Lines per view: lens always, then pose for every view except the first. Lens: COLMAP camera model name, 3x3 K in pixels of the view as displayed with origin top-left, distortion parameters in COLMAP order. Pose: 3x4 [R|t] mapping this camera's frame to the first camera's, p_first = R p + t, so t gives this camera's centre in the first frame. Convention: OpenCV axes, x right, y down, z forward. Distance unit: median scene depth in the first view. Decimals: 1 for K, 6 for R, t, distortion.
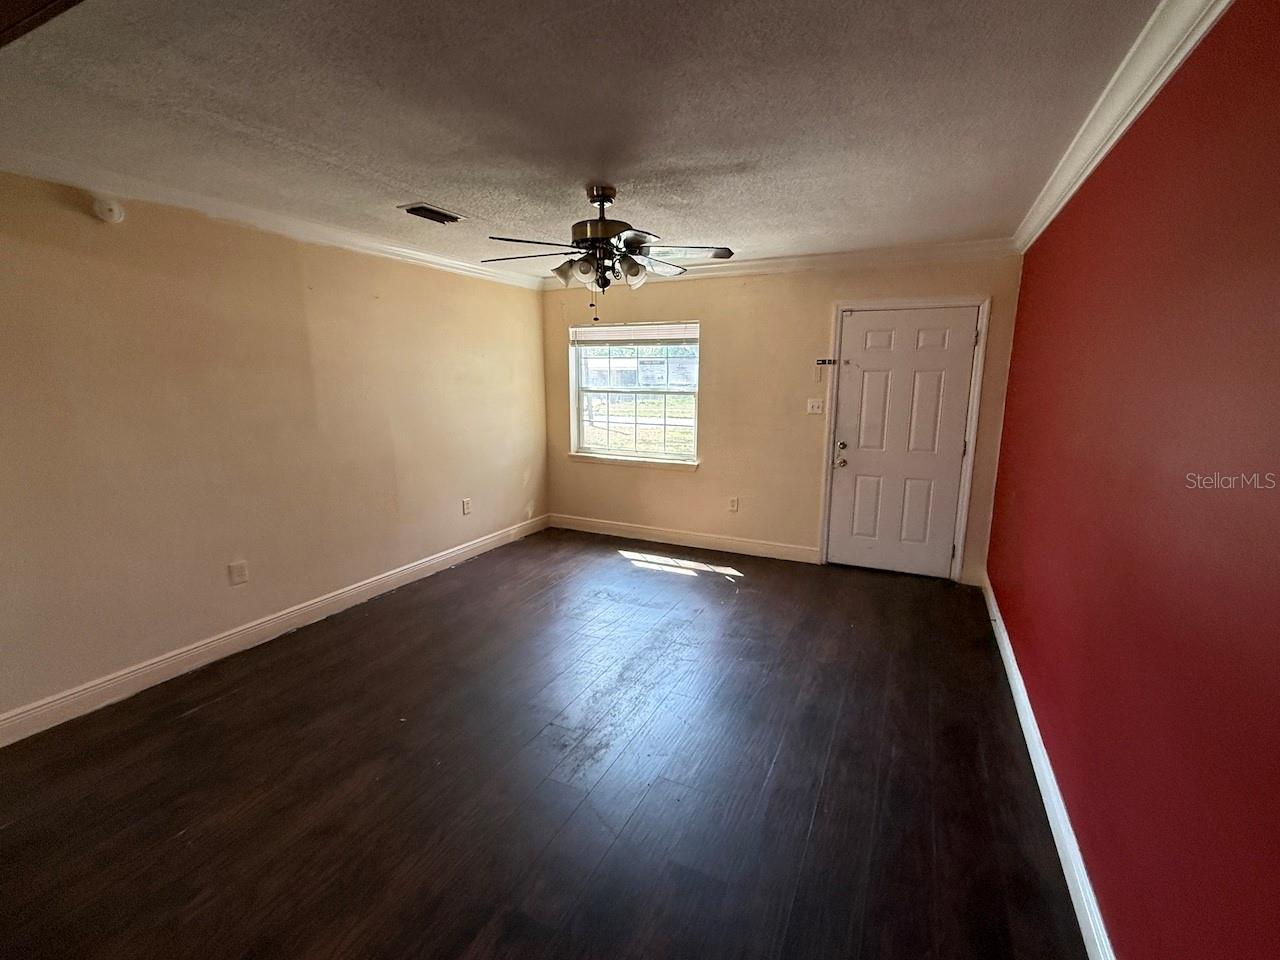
lens RADIAL K [[575.3, 0, 639.4], [0, 575.3, 480.3], [0, 0, 1]] dist [0.001706, 0.000213]
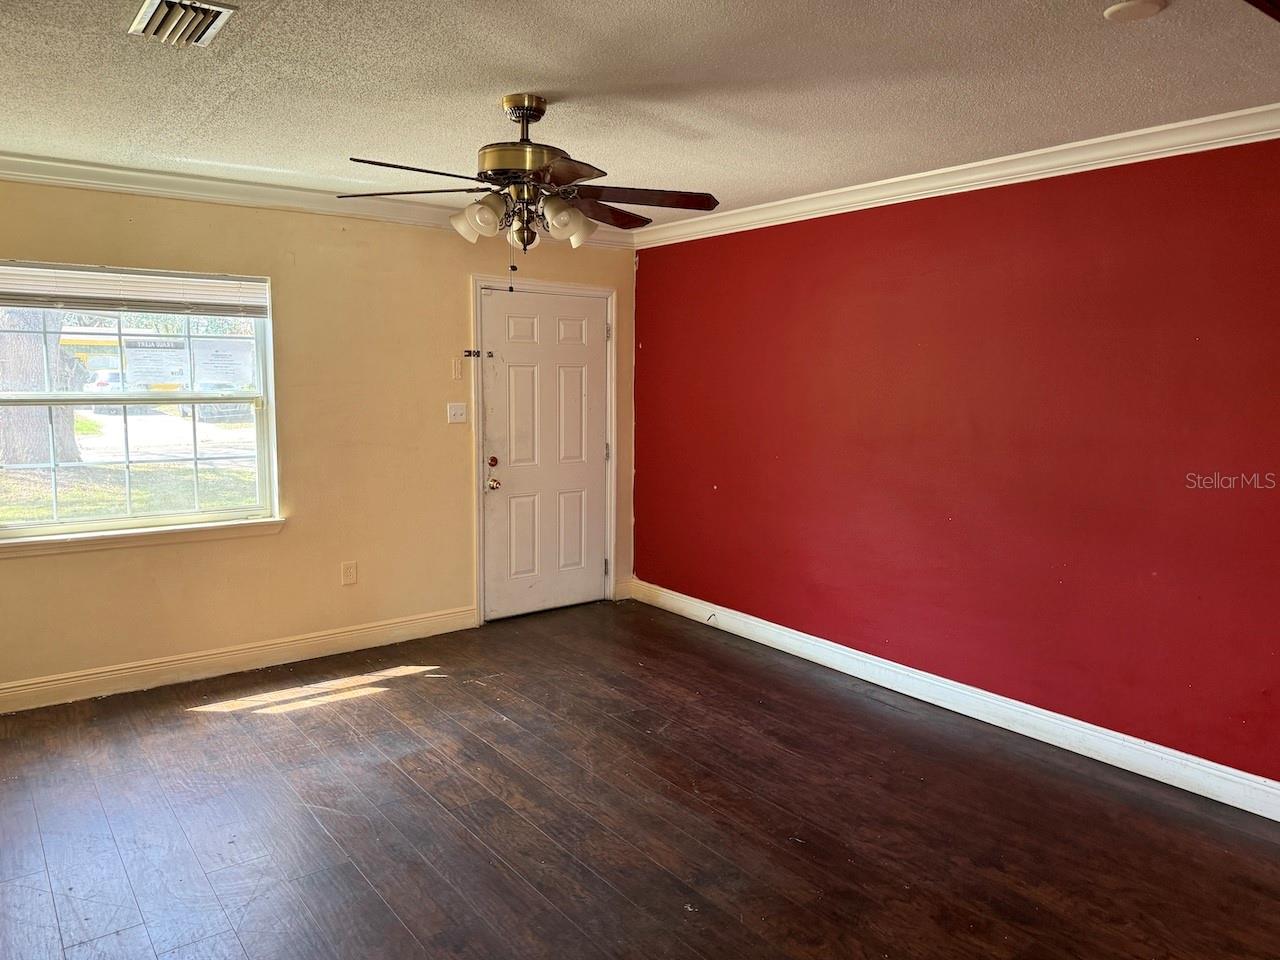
lens RADIAL K [[895.9, 0, 640.2], [0, 895.9, 478.0], [0, 0, 1]] dist [0.004488, -0.002961]
pose [[0.437234, -0.106153, 0.893061, -0.602708], [0.151864, 0.987465, 0.043024, -0.059196], [-0.886433, 0.116812, 0.447874, 0.286901]]
